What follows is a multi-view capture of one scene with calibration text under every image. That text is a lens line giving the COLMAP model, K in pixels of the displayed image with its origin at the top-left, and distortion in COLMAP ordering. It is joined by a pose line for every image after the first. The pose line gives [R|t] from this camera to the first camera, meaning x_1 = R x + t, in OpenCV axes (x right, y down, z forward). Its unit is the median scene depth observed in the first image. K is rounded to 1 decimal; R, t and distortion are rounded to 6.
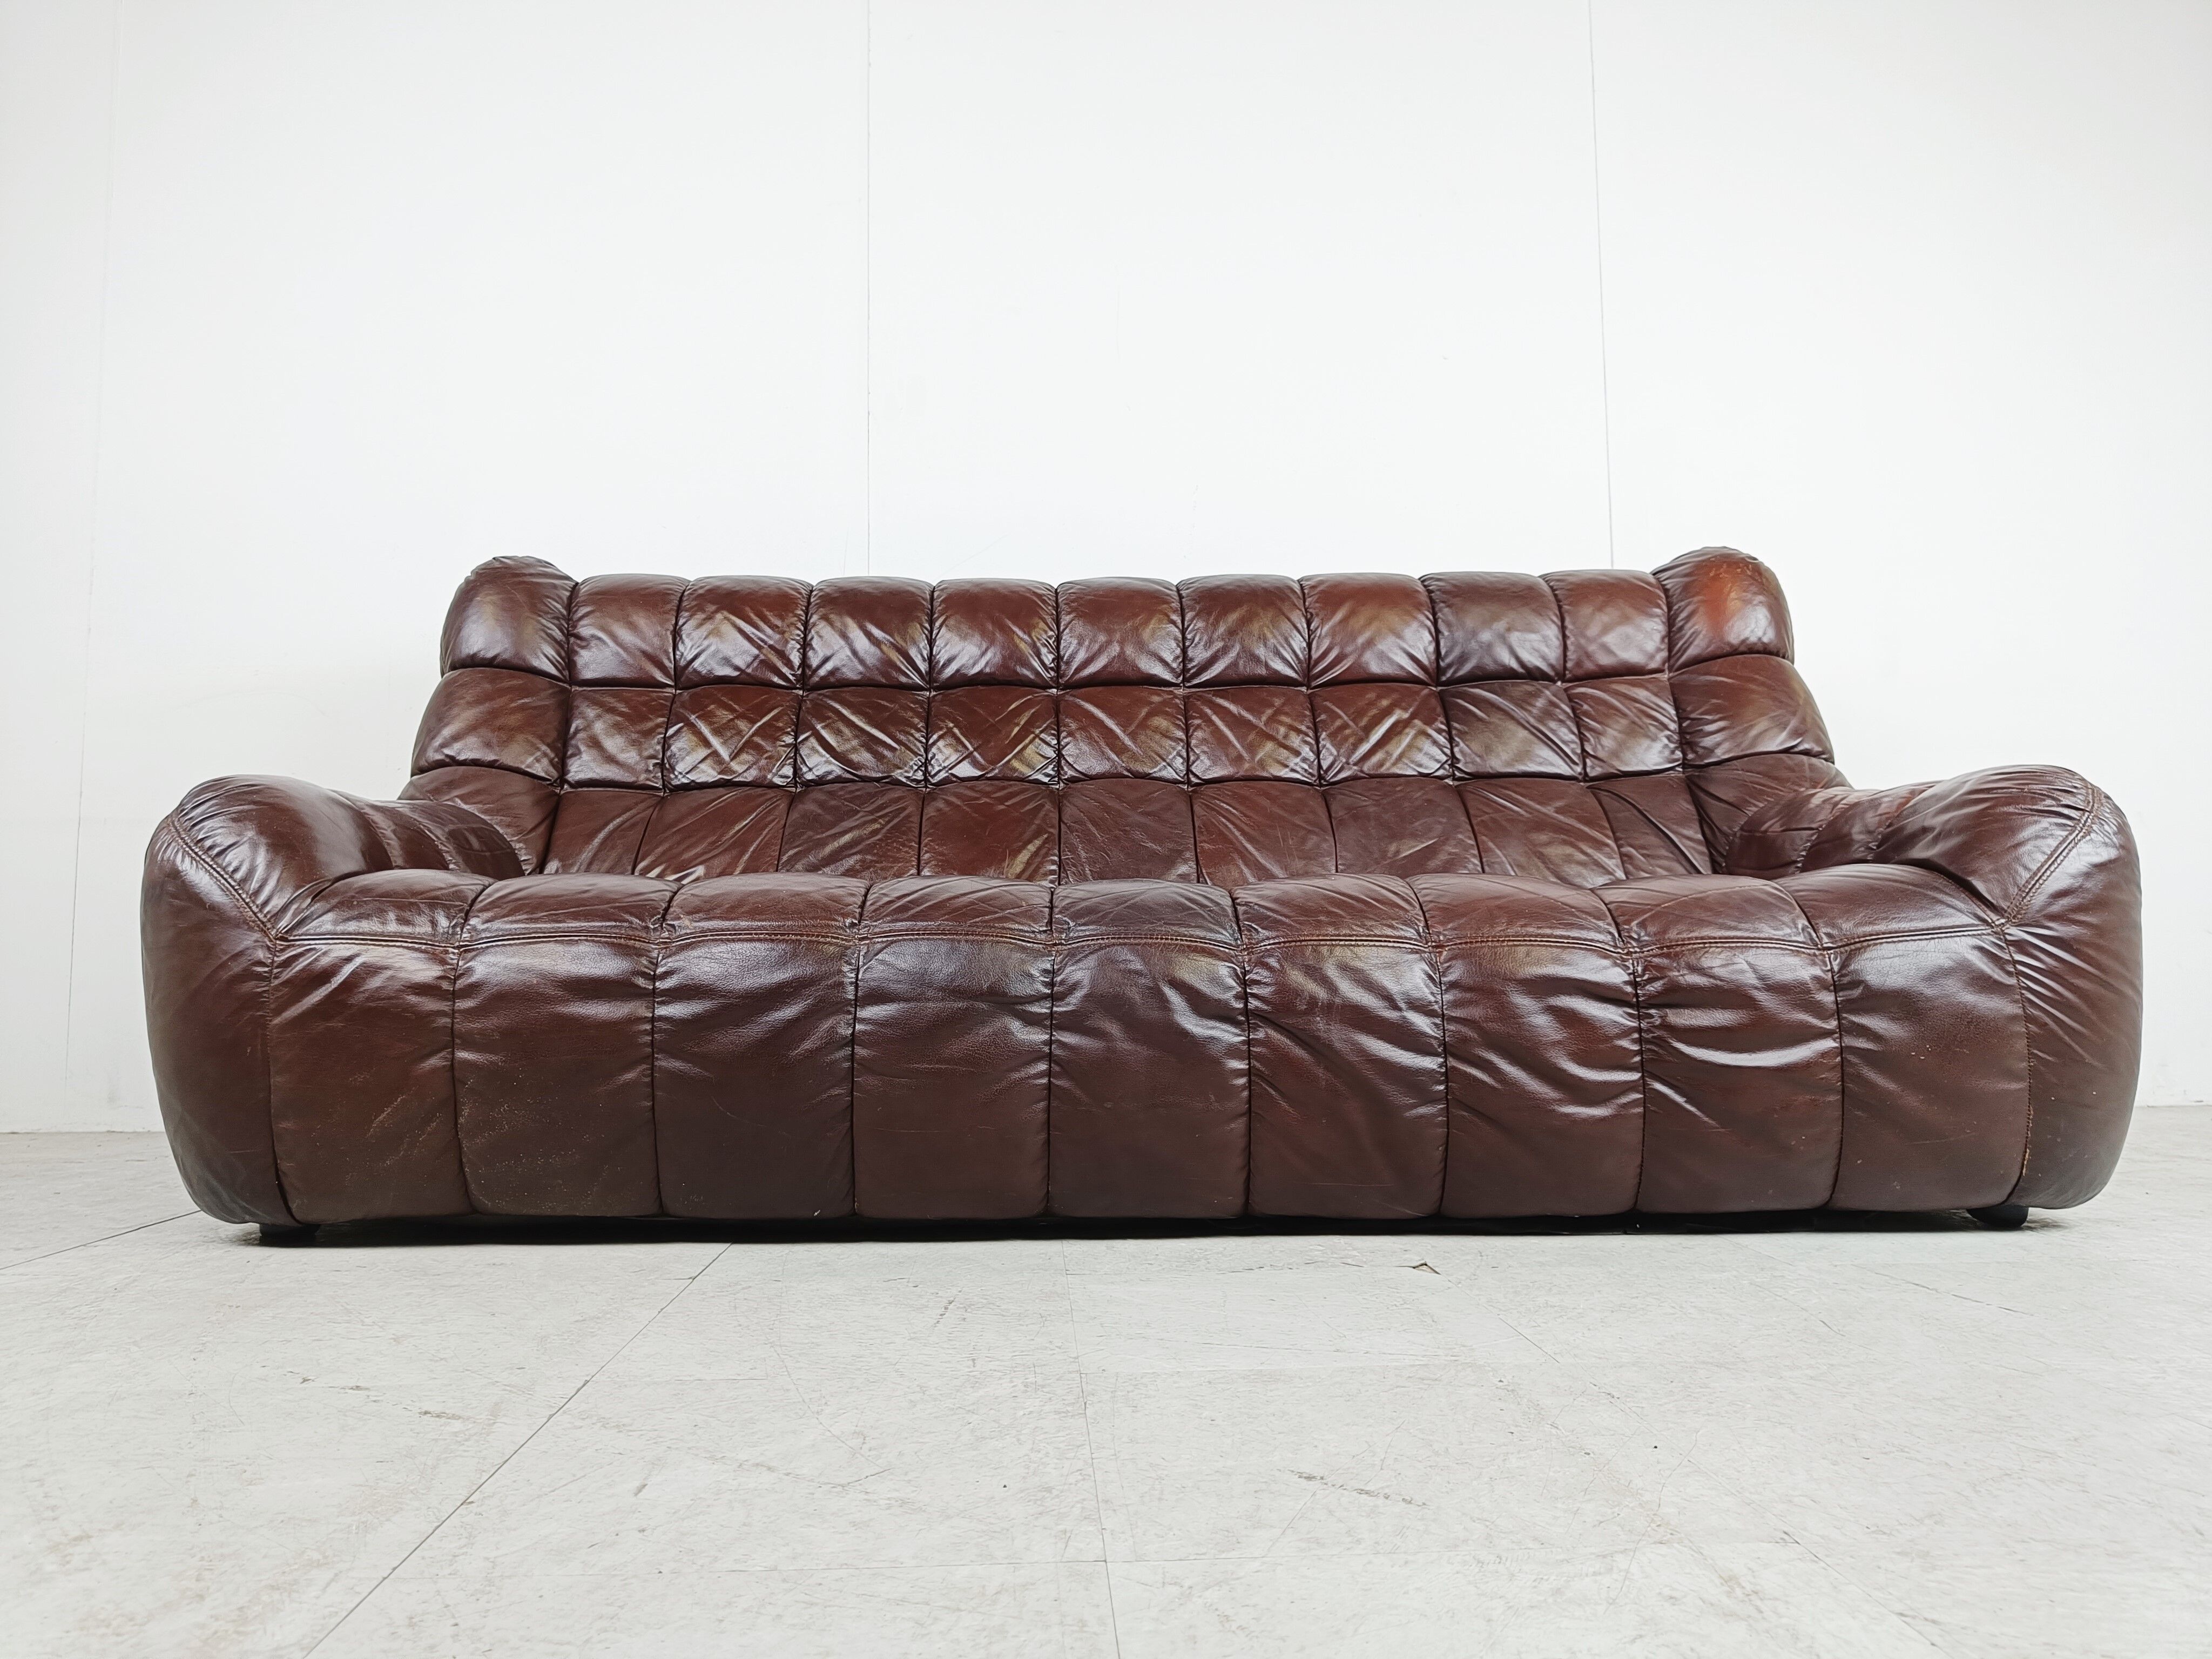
lens RADIAL K [[1534.0, 0, 1098.2], [0, 1534.0, 855.5], [0, 0, 1]] dist [0.008194, 0.001110]
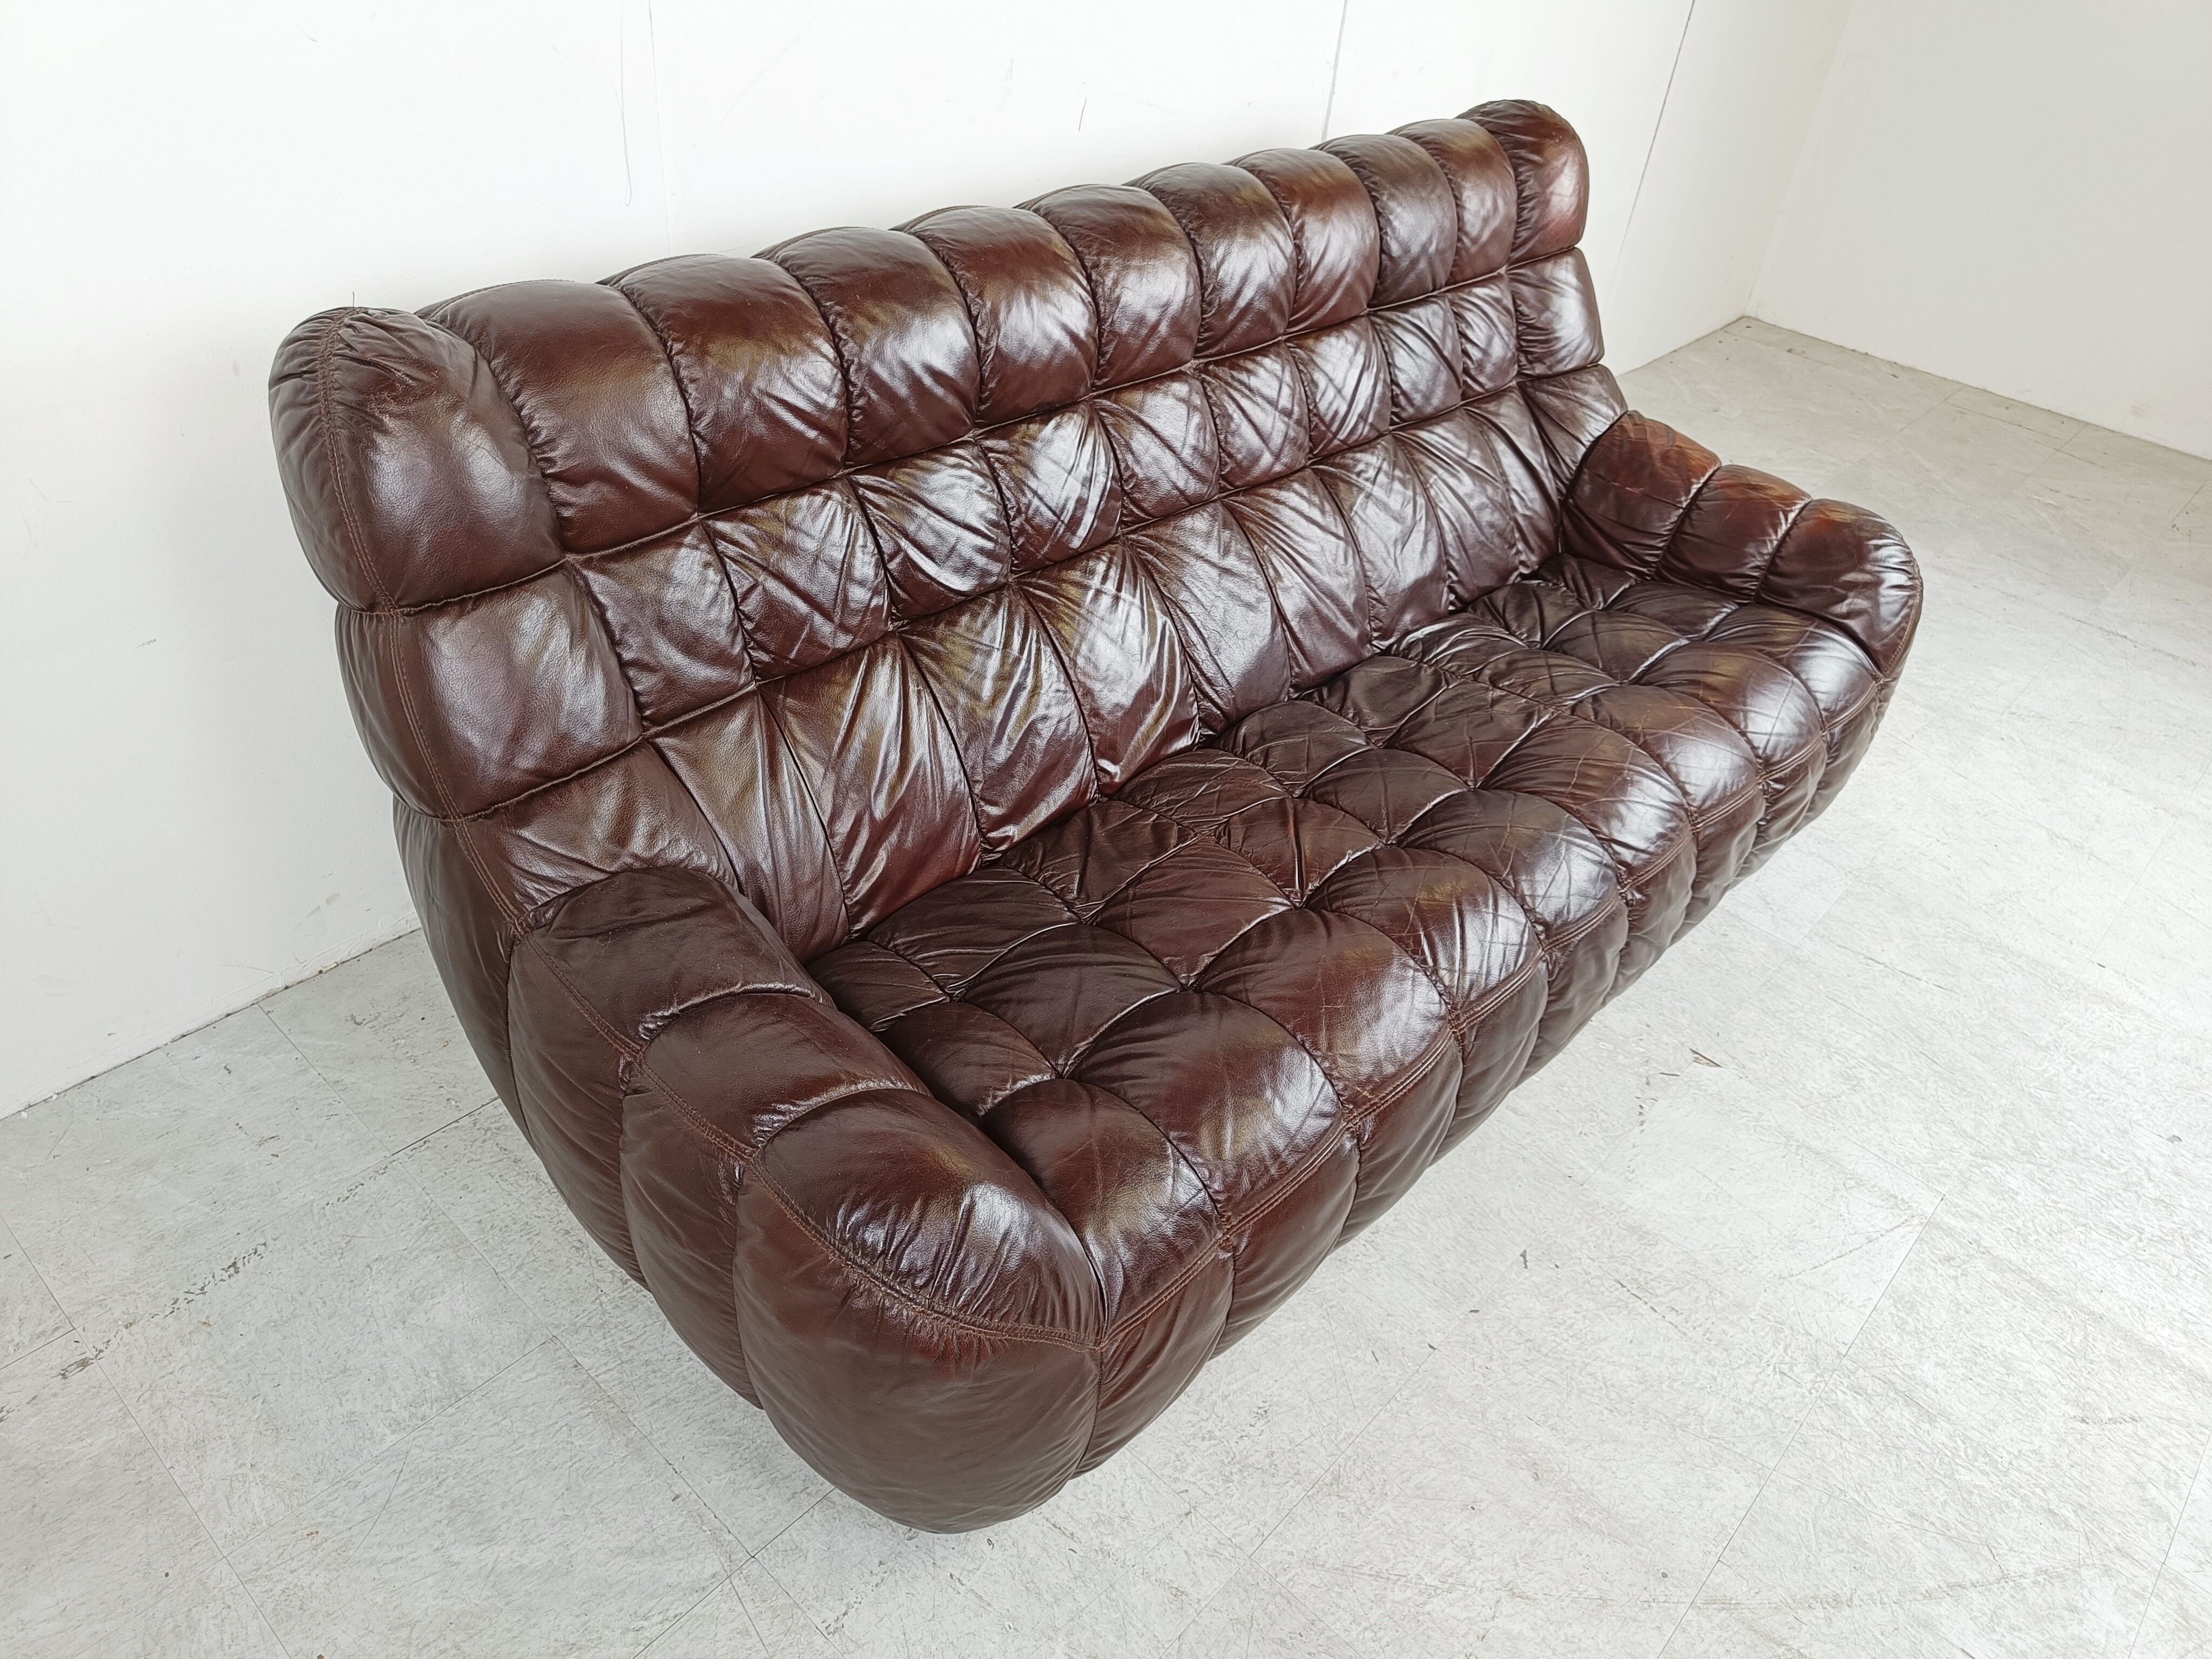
lens RADIAL K [[1534.0, 0, 1127.3], [0, 1534.0, 839.8], [0, 0, 1]] dist [0.008194, 0.001110]
pose [[0.701253, -0.370917, 0.608823, -0.660551], [-0.151064, 0.757290, 0.635367, -0.495738], [-0.696724, -0.537524, 0.475020, 0.514962]]
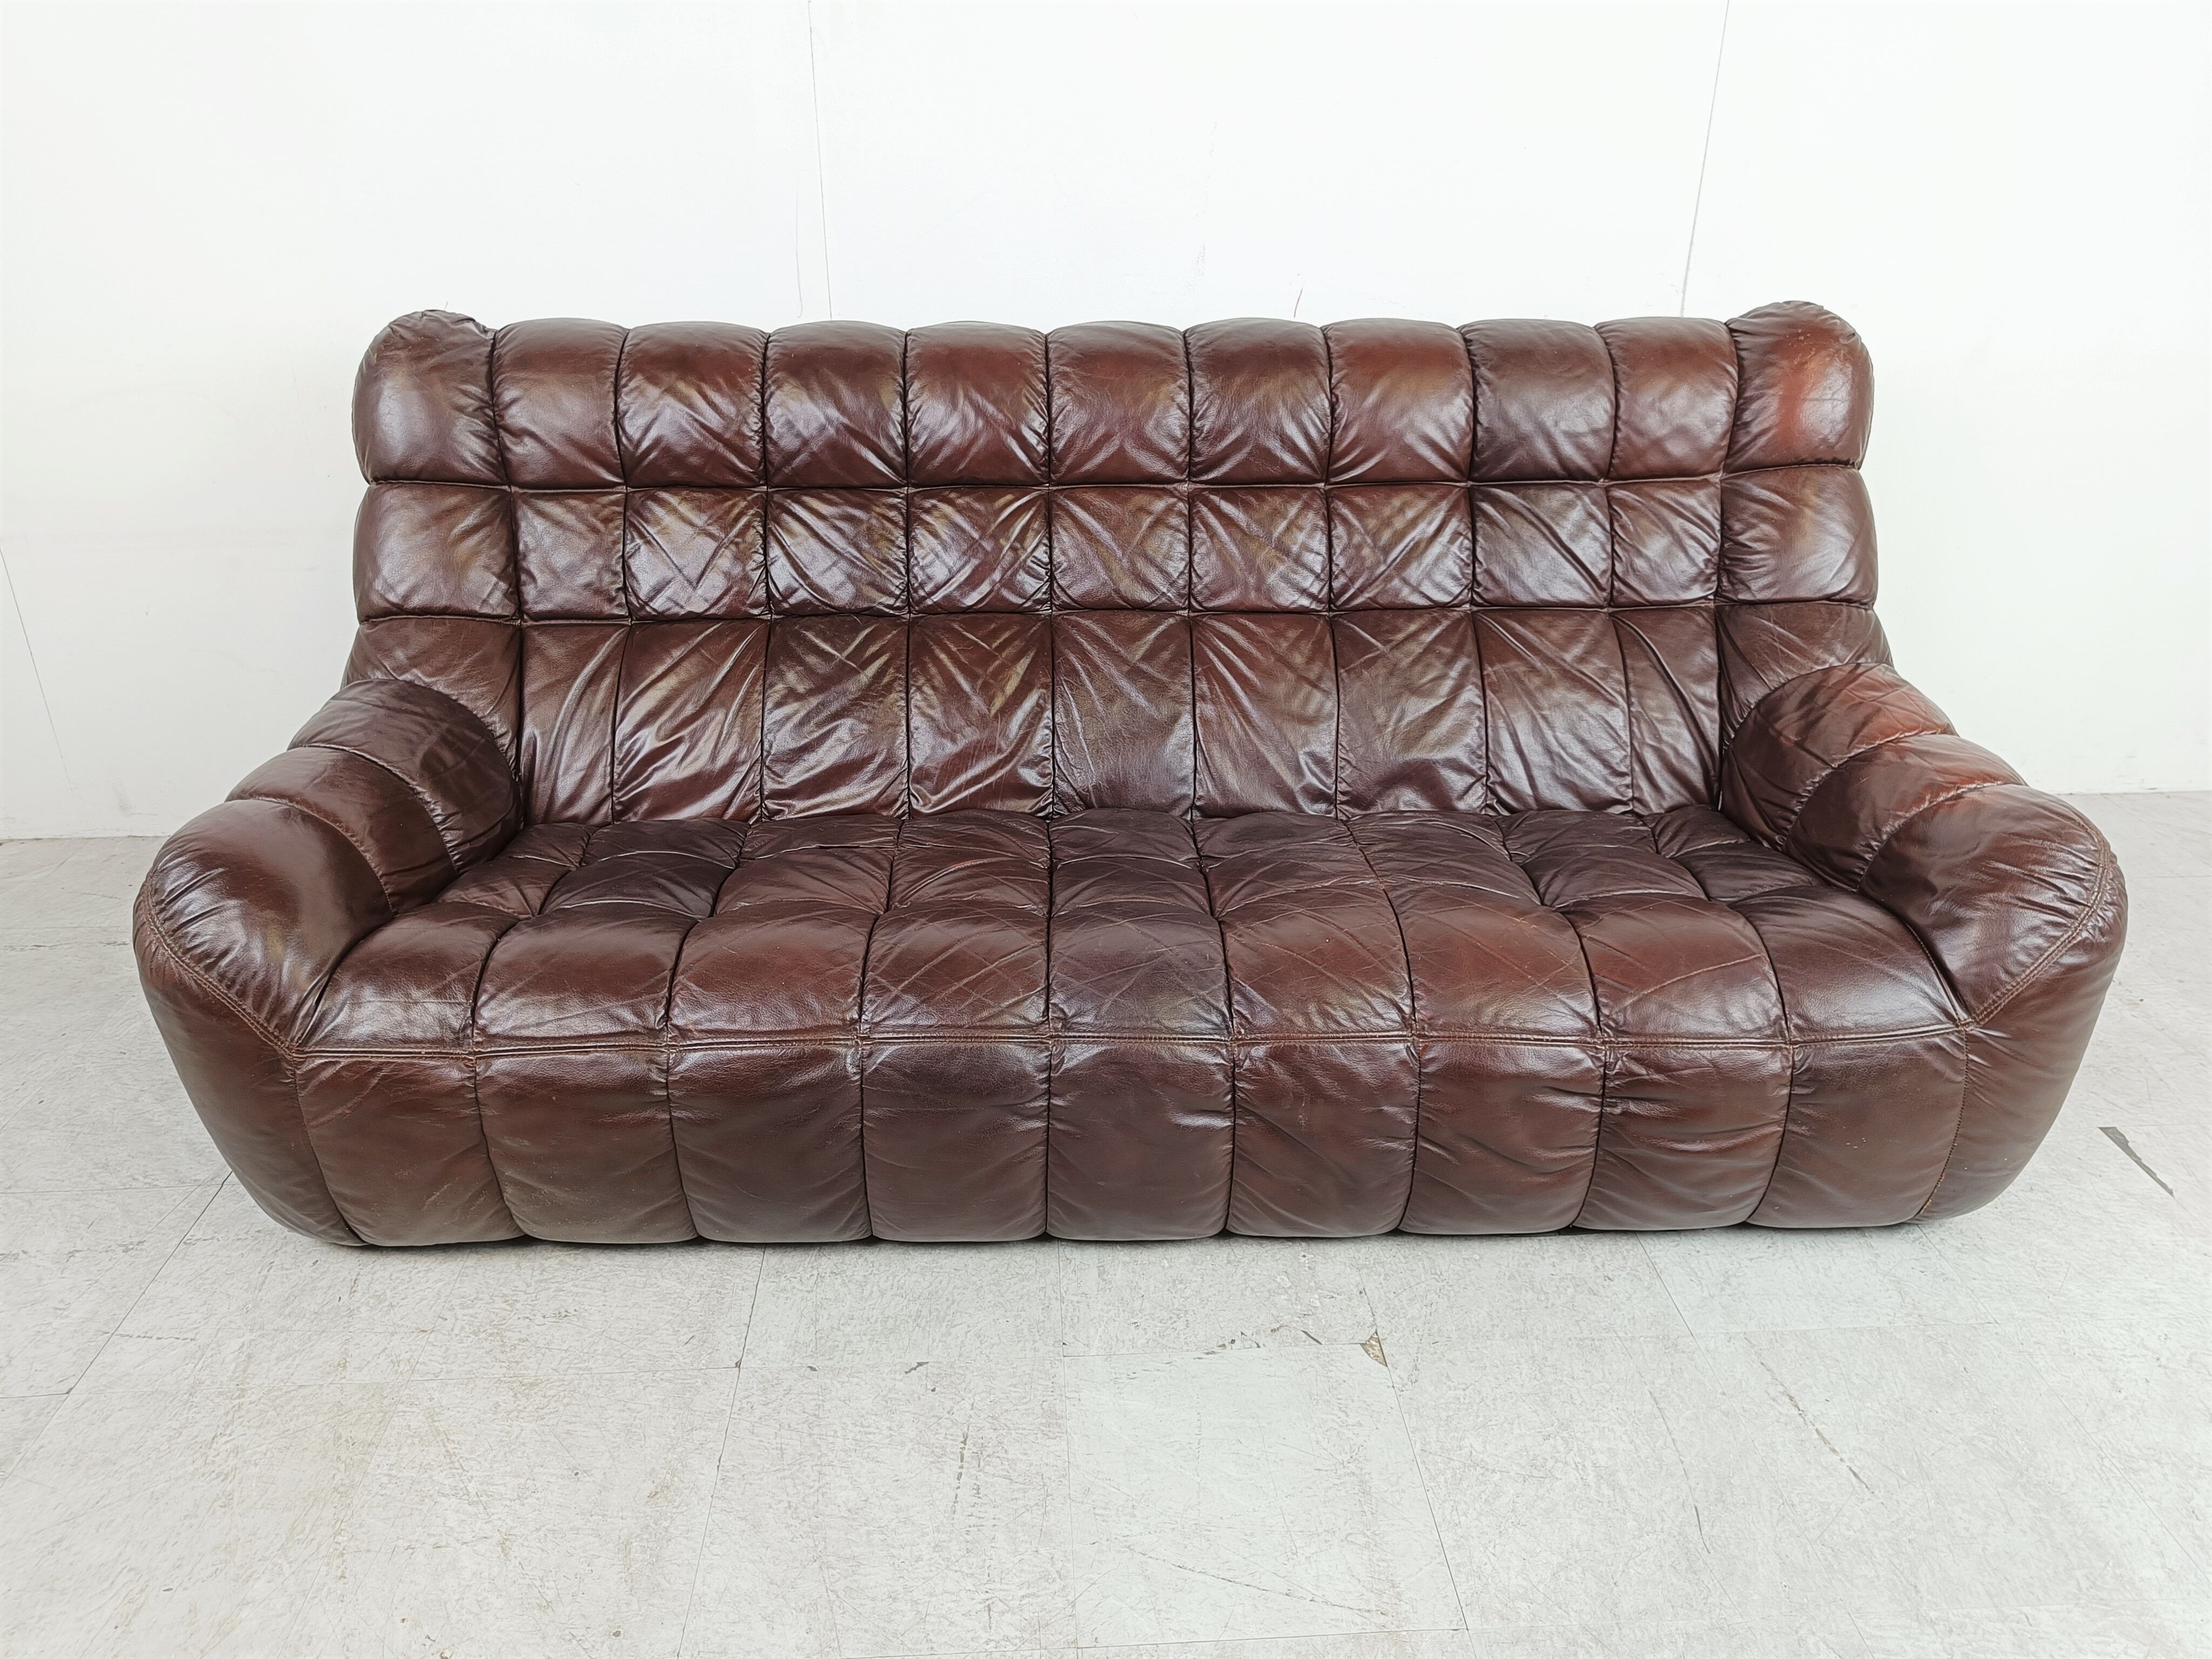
lens RADIAL K [[1534.0, 0, 1107.7], [0, 1534.0, 824.6], [0, 0, 1]] dist [0.008194, 0.001110]
pose [[0.999866, 0.006536, 0.015020, -0.004883], [-0.012993, 0.874807, 0.484297, -0.409167], [-0.009974, -0.484427, 0.874775, 0.119621]]
